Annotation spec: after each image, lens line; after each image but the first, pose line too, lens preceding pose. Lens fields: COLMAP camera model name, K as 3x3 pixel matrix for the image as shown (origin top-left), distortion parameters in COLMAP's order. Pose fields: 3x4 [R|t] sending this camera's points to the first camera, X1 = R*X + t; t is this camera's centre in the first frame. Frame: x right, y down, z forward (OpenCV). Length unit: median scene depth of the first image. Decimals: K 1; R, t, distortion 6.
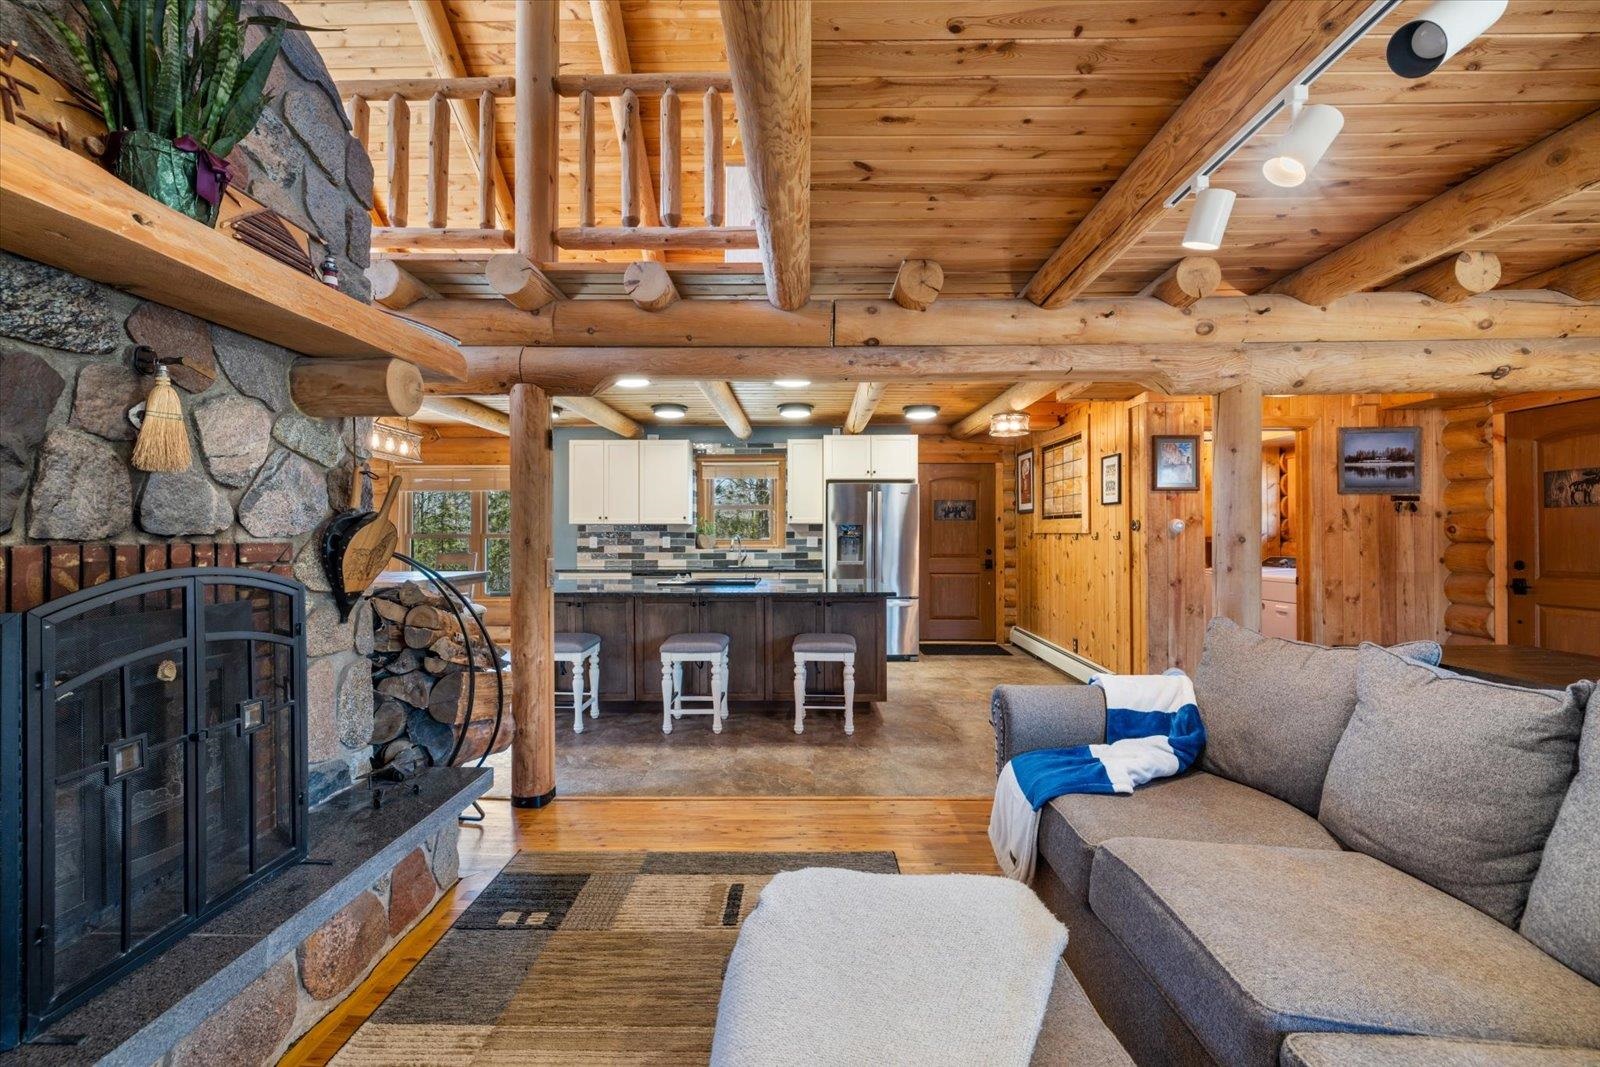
lens RADIAL K [[671.9, 0, 793.6], [0, 671.9, 530.0], [0, 0, 1]] dist [0.001760, 0.000399]
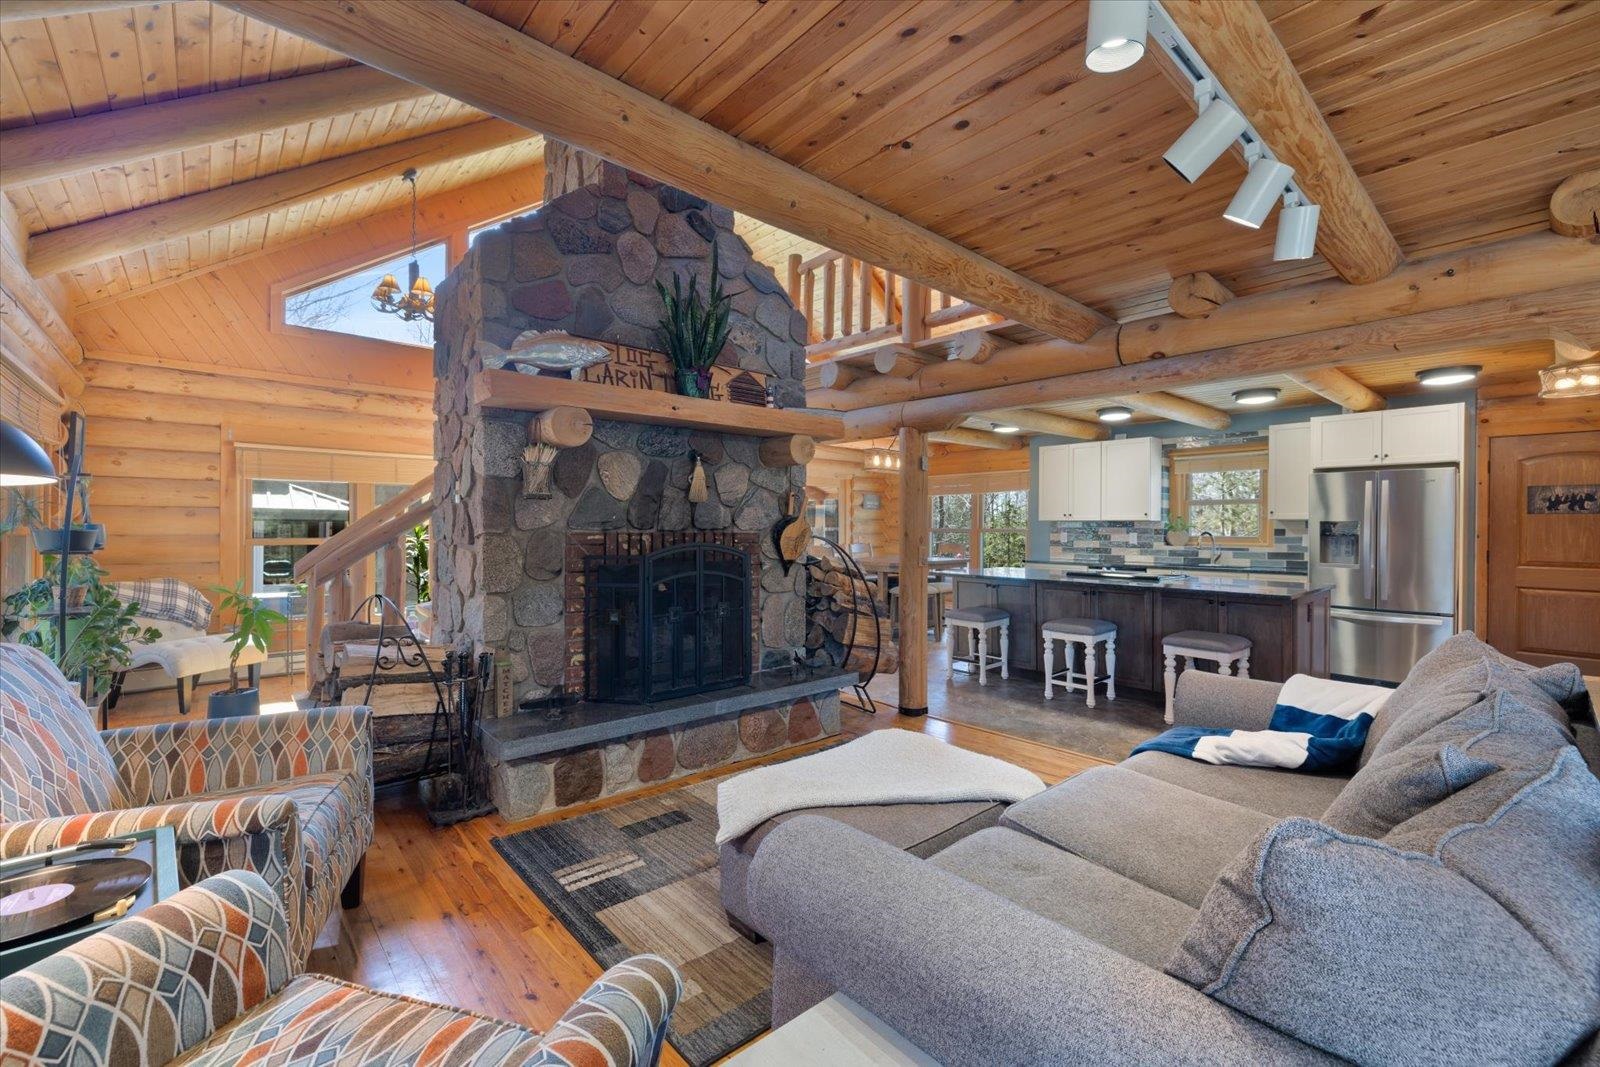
lens RADIAL K [[671.9, 0, 791.6], [0, 671.9, 529.2], [0, 0, 1]] dist [0.001760, 0.000399]
pose [[0.669626, 0.007249, -0.742663, 0.377098], [-0.002250, 0.999968, 0.007733, -0.003716], [0.742695, -0.003507, 0.669621, -0.121593]]
